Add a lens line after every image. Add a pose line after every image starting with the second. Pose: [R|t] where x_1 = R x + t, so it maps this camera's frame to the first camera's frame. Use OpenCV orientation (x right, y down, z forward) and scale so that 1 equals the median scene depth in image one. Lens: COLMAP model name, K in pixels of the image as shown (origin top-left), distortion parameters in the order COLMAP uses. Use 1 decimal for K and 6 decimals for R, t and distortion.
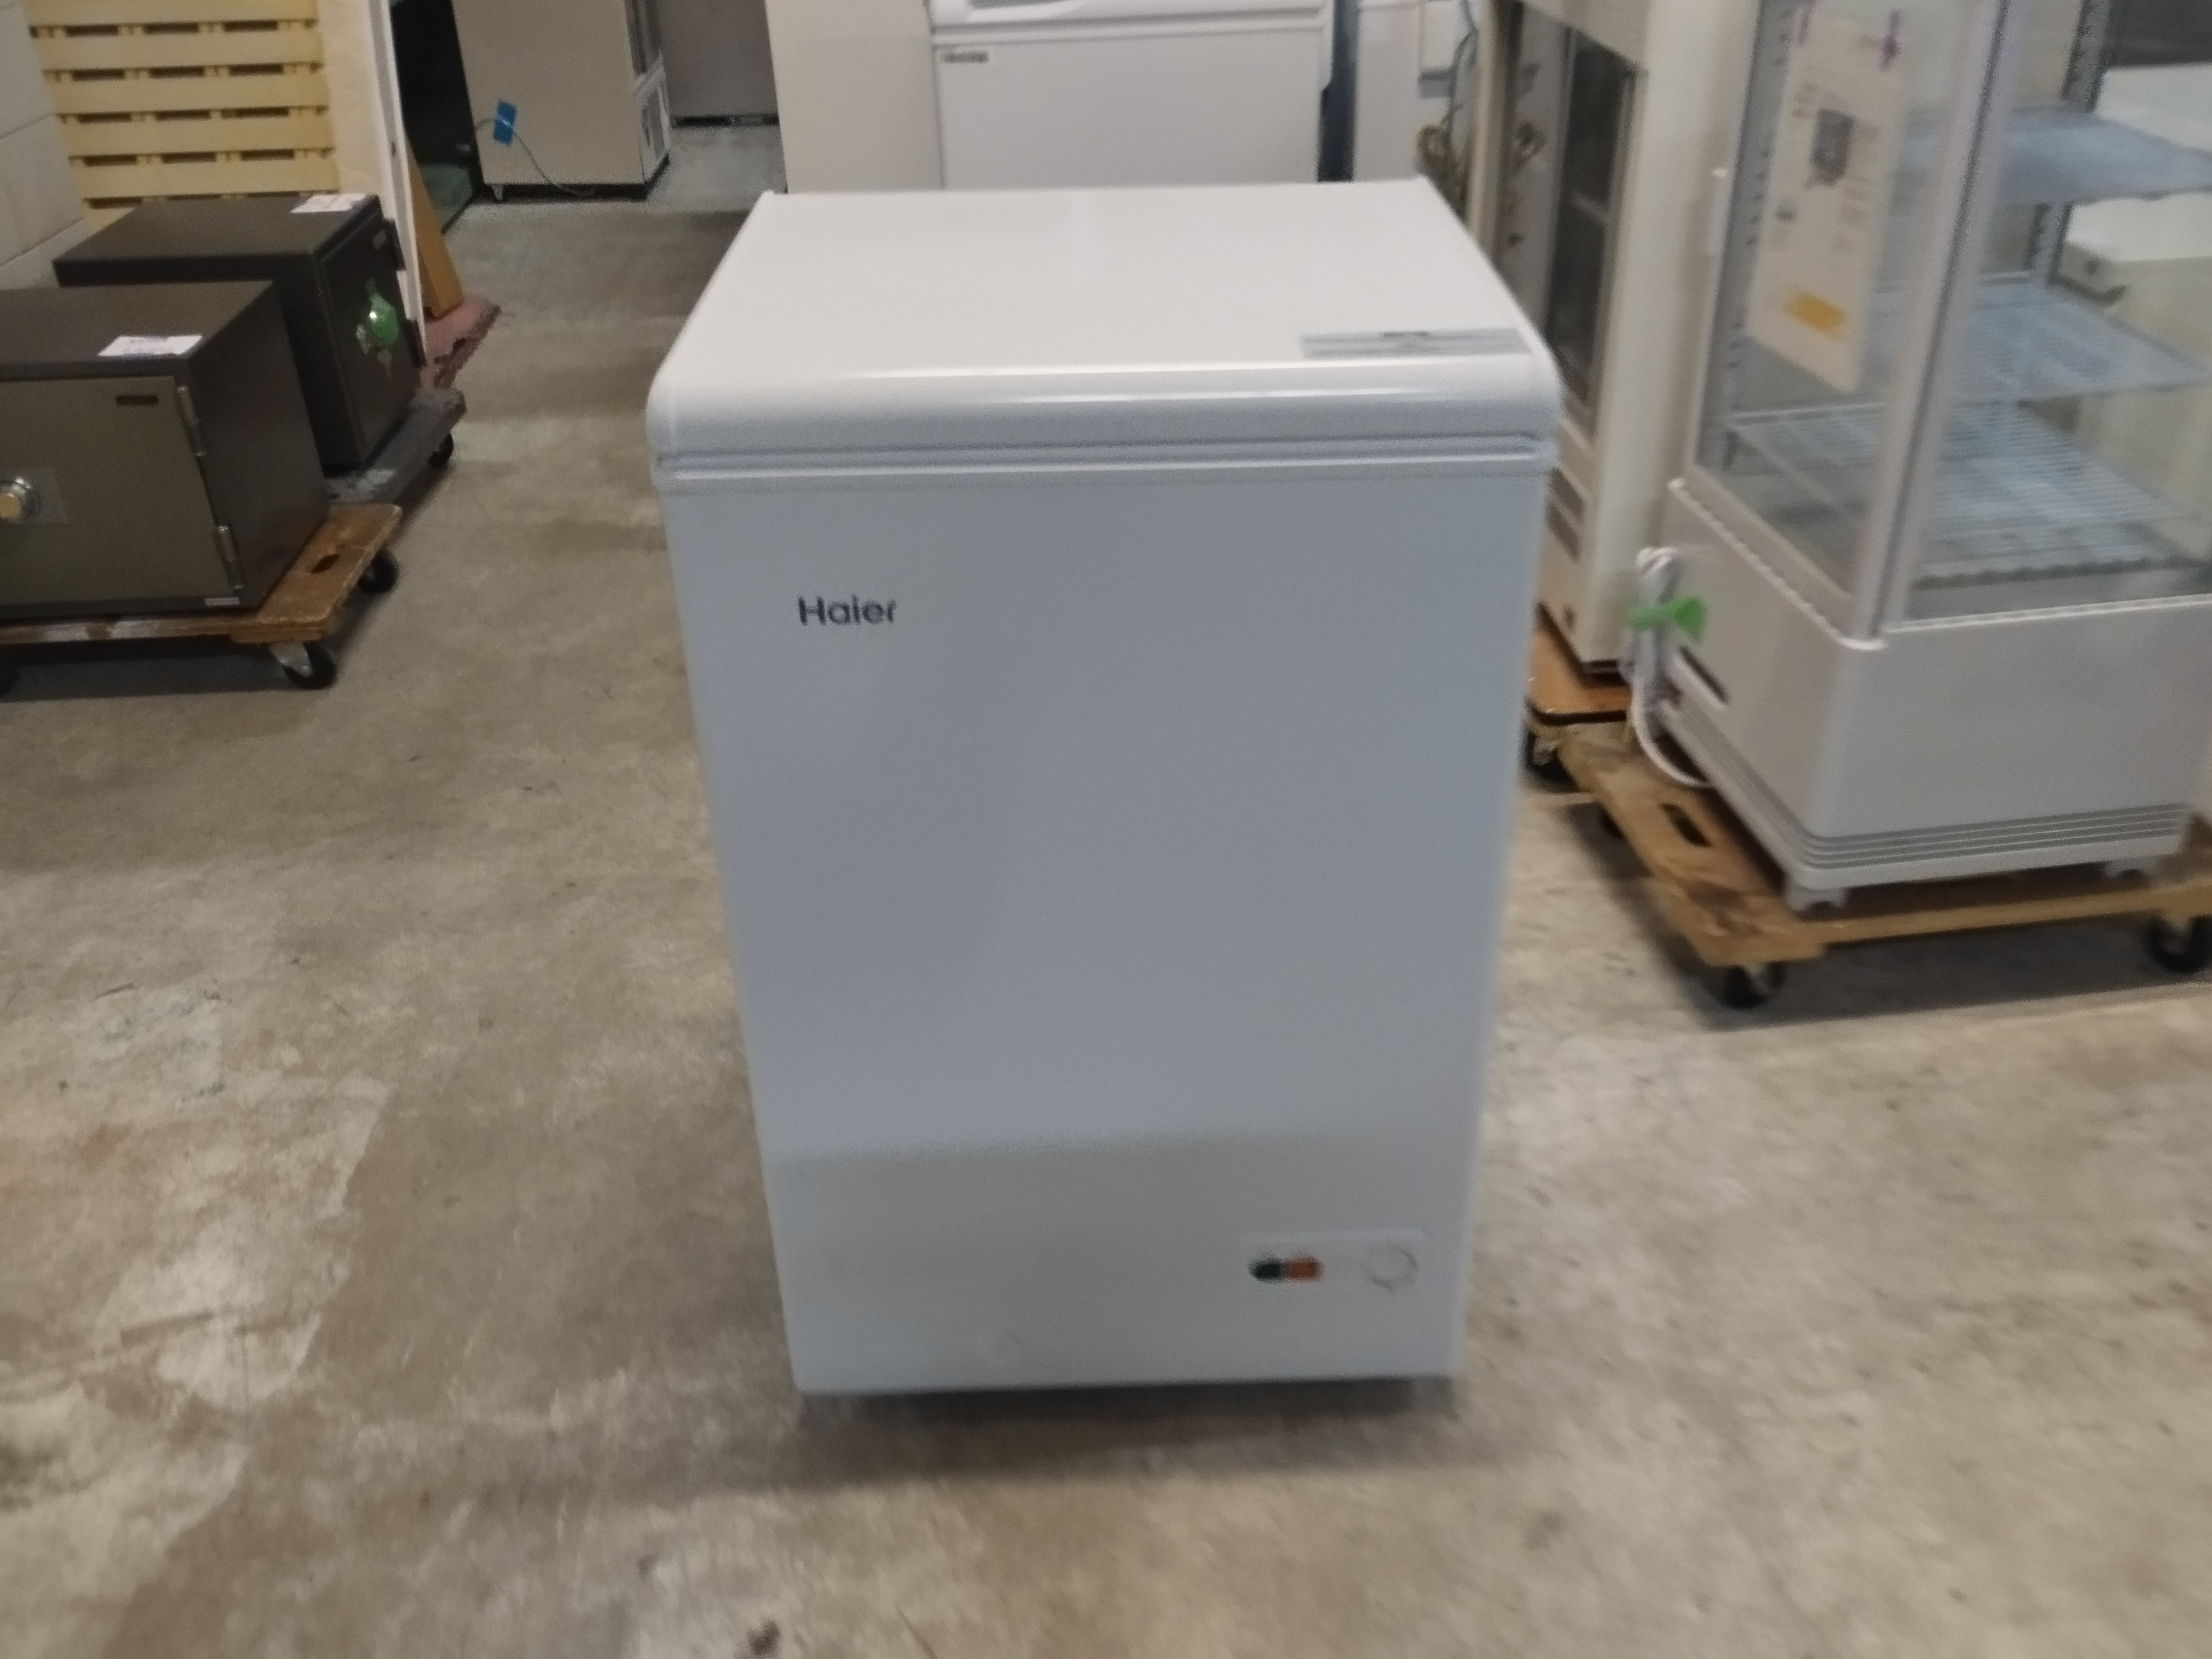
lens RADIAL K [[1881.6, 0, 1127.2], [0, 1881.6, 822.7], [0, 0, 1]] dist [0.074677, -0.082299]
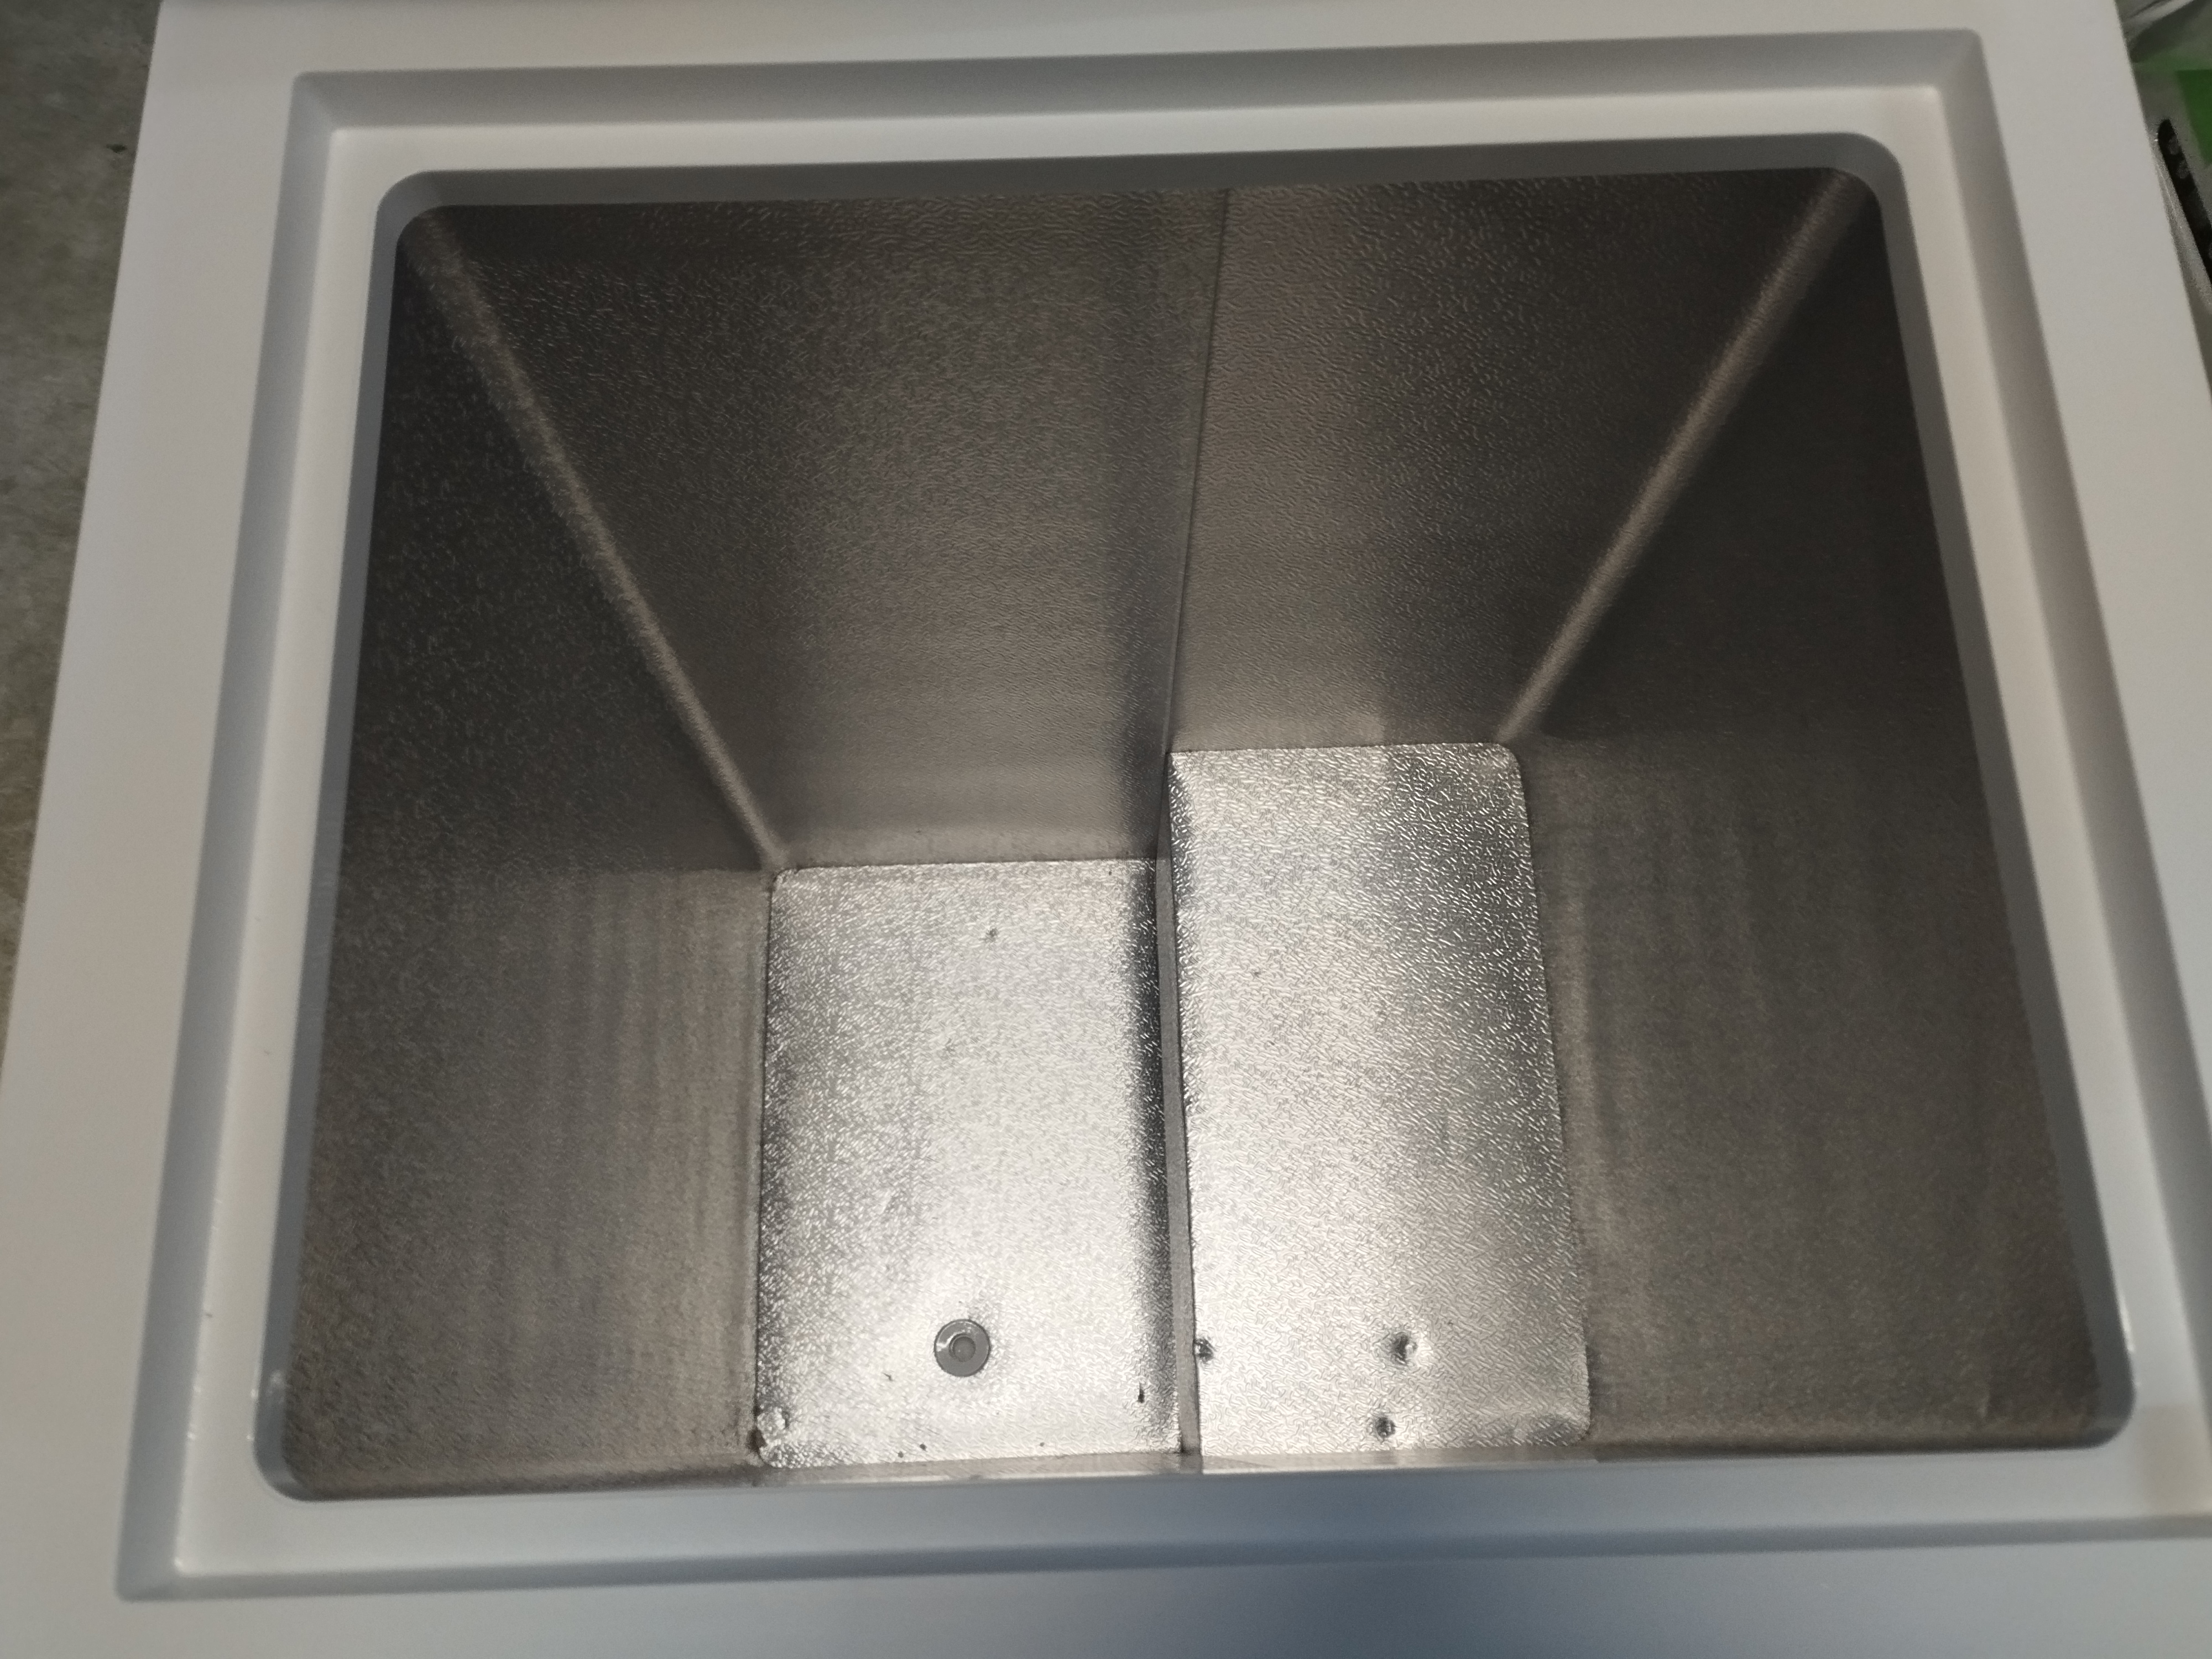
lens RADIAL K [[1892.7, 0, 1106.0], [0, 1892.7, 829.5], [0, 0, 1]] dist [0.071627, -0.099995]
pose [[0.999822, -0.006880, 0.017594, -0.016135], [-0.006419, 0.752173, 0.658934, -0.238701], [-0.017767, -0.658930, 0.751995, 0.369763]]
